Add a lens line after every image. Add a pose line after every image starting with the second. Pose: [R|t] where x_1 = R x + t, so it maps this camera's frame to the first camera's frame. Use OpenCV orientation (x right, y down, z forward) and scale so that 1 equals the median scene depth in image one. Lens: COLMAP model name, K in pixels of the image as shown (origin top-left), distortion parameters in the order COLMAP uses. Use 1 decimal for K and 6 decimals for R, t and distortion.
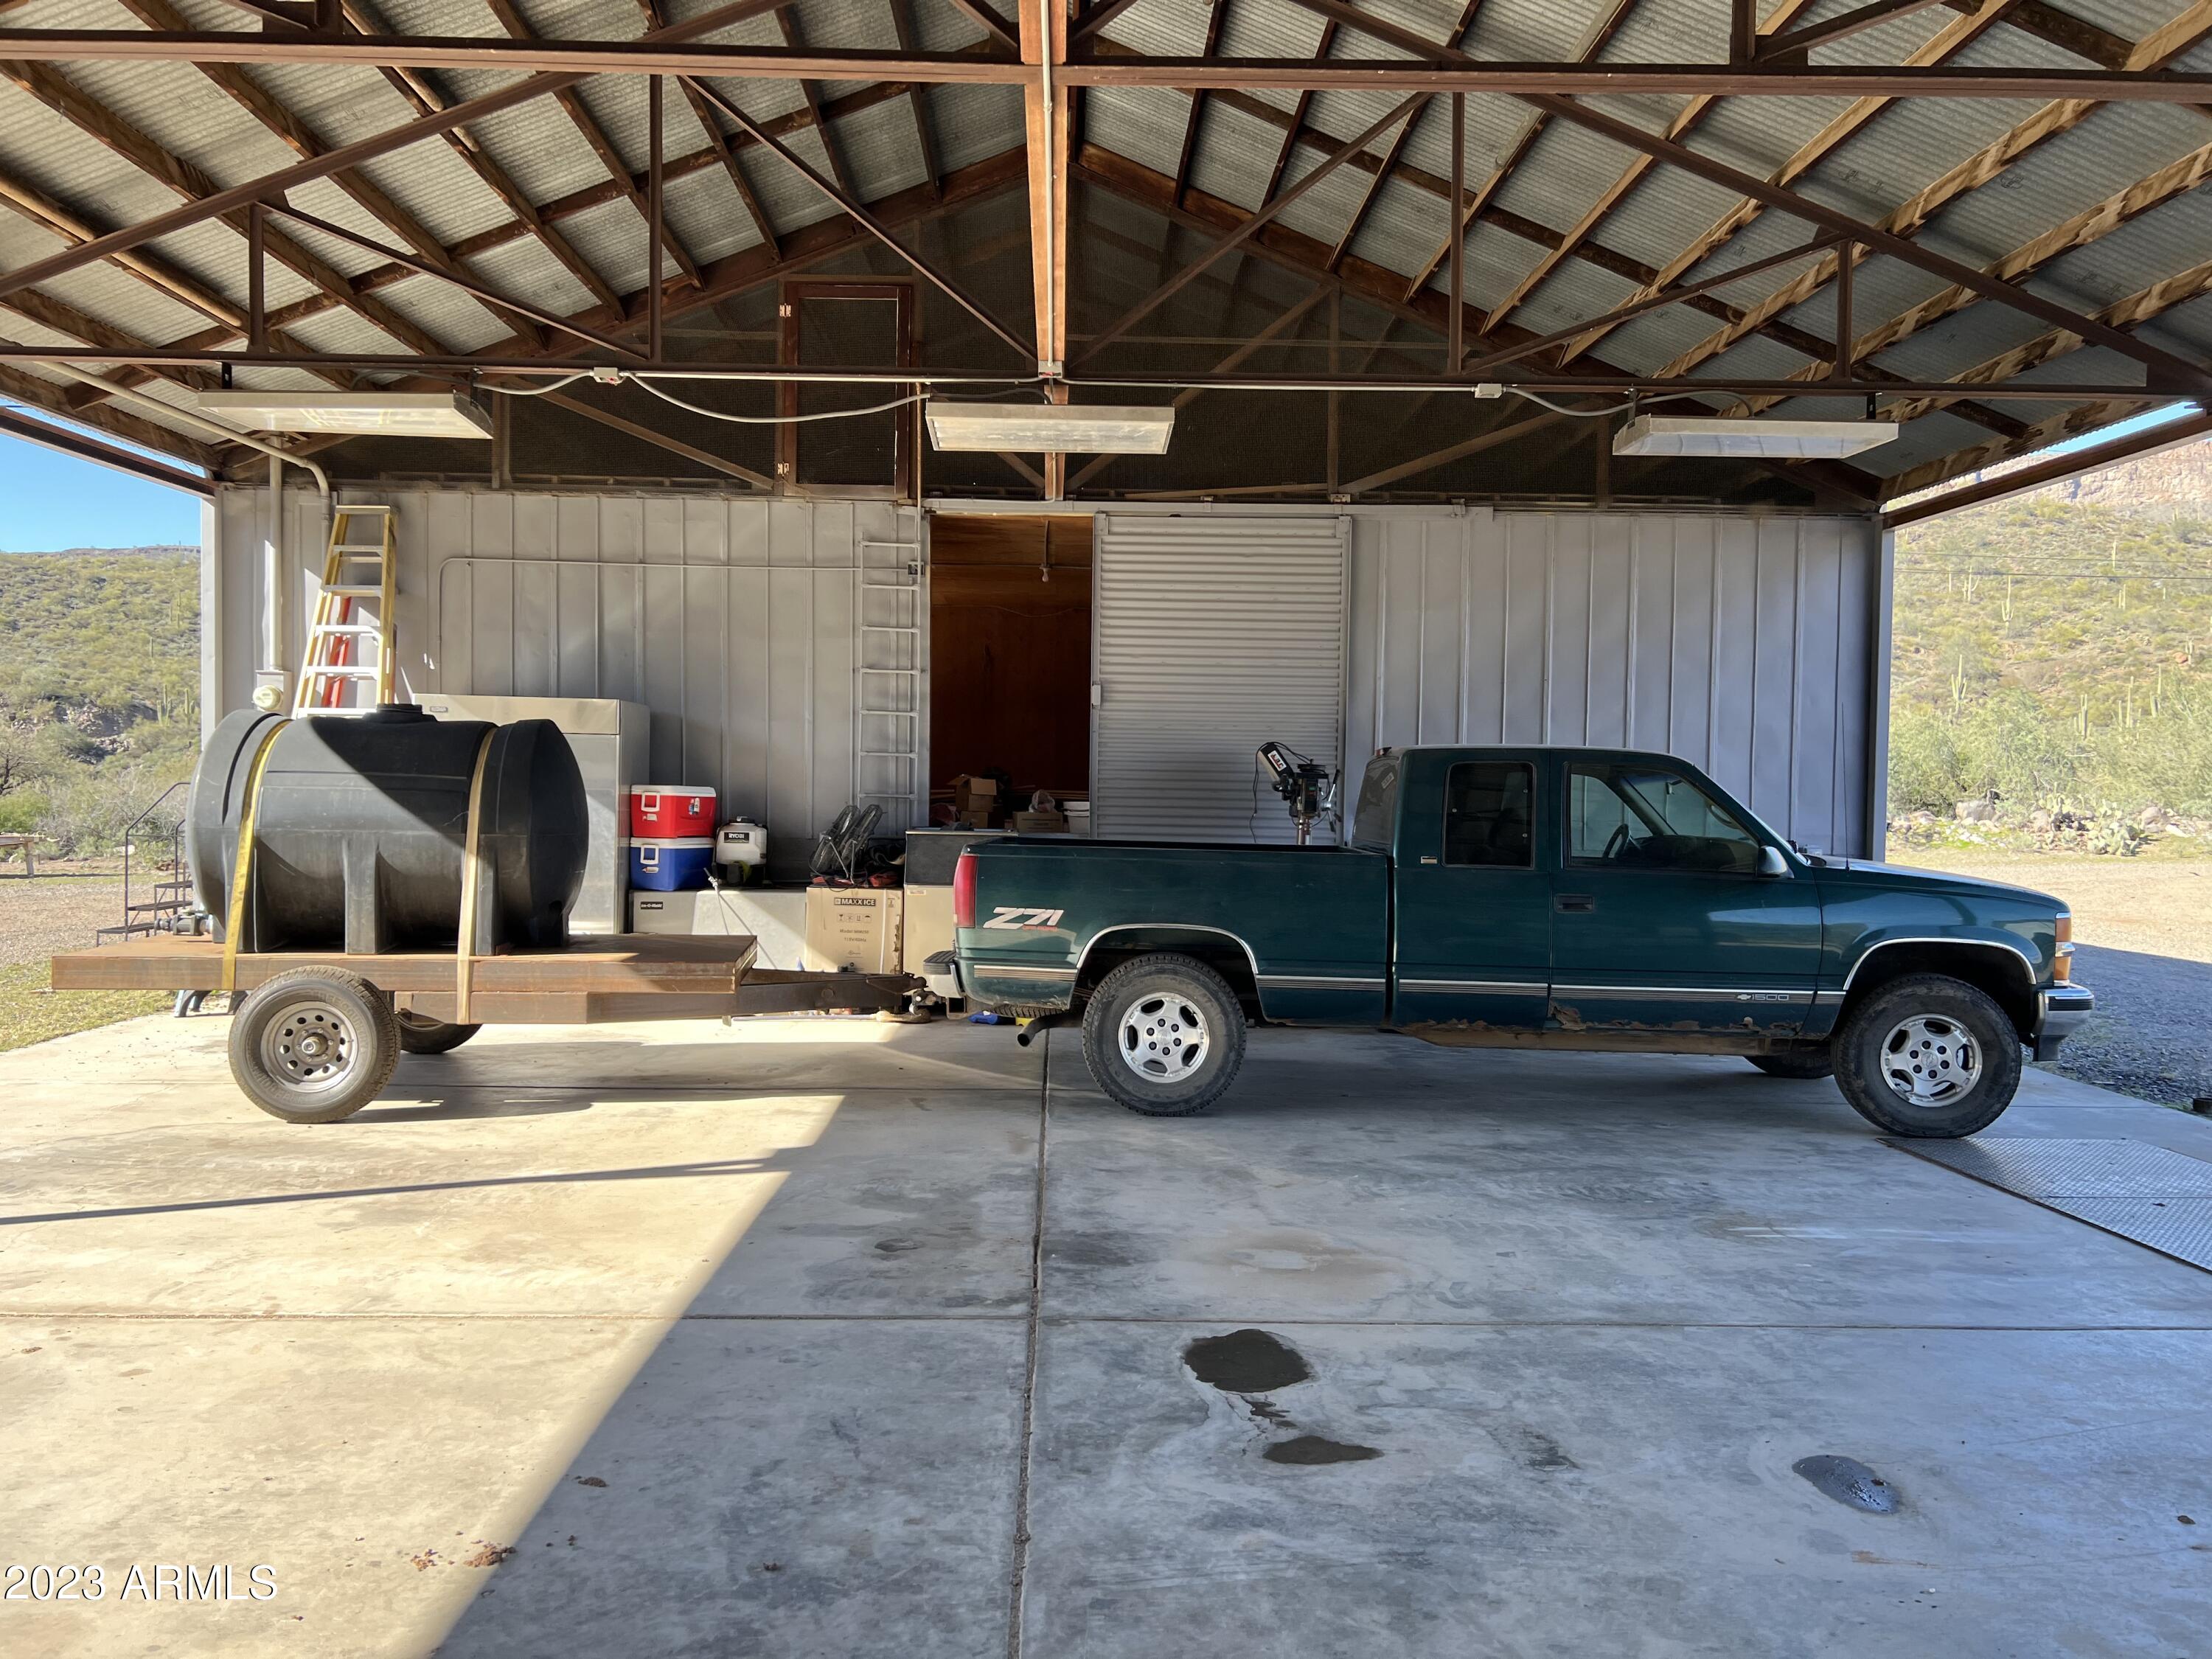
lens RADIAL K [[1655.5, 0, 1106.0], [0, 1655.5, 829.5], [0, 0, 1]] dist [0.072052, -0.051403]
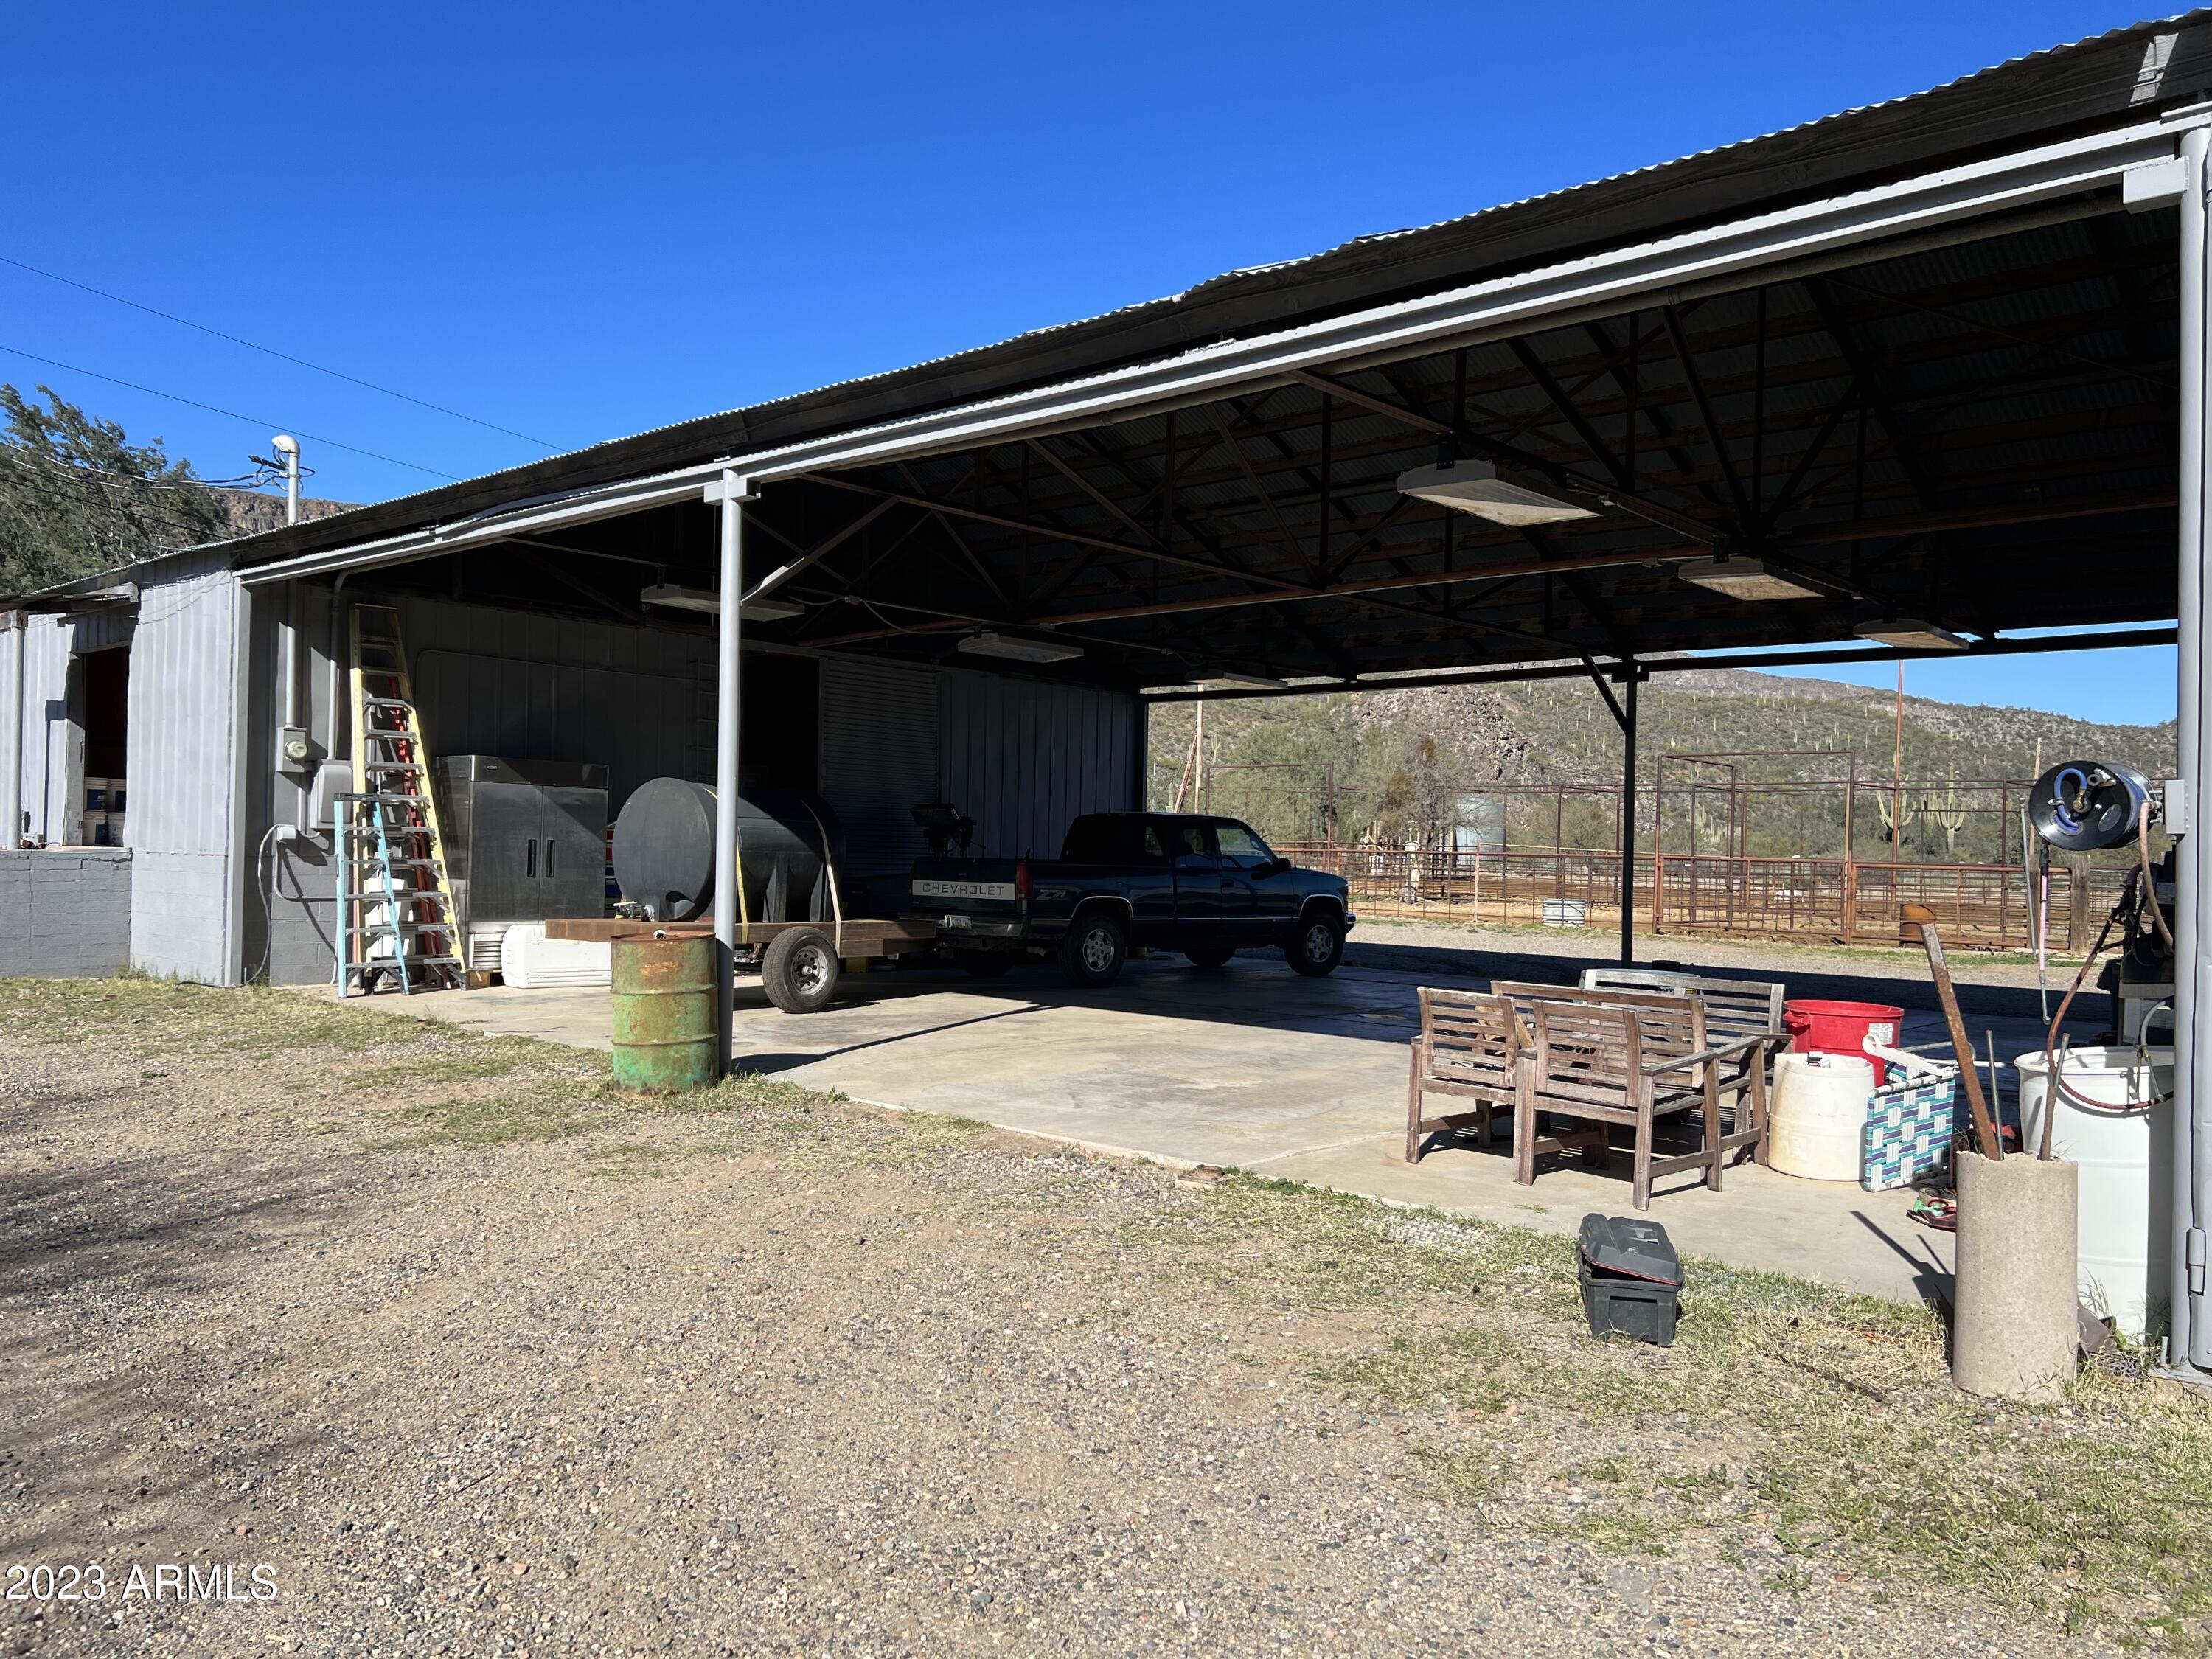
lens RADIAL K [[1655.5, 0, 1106.0], [0, 1655.5, 829.5], [0, 0, 1]] dist [0.072052, -0.051403]
pose [[0.673967, 0.010941, 0.738681, -0.767444], [0.004035, 0.999821, -0.018490, 0.005319], [-0.738751, 0.015442, 0.673802, -0.216521]]
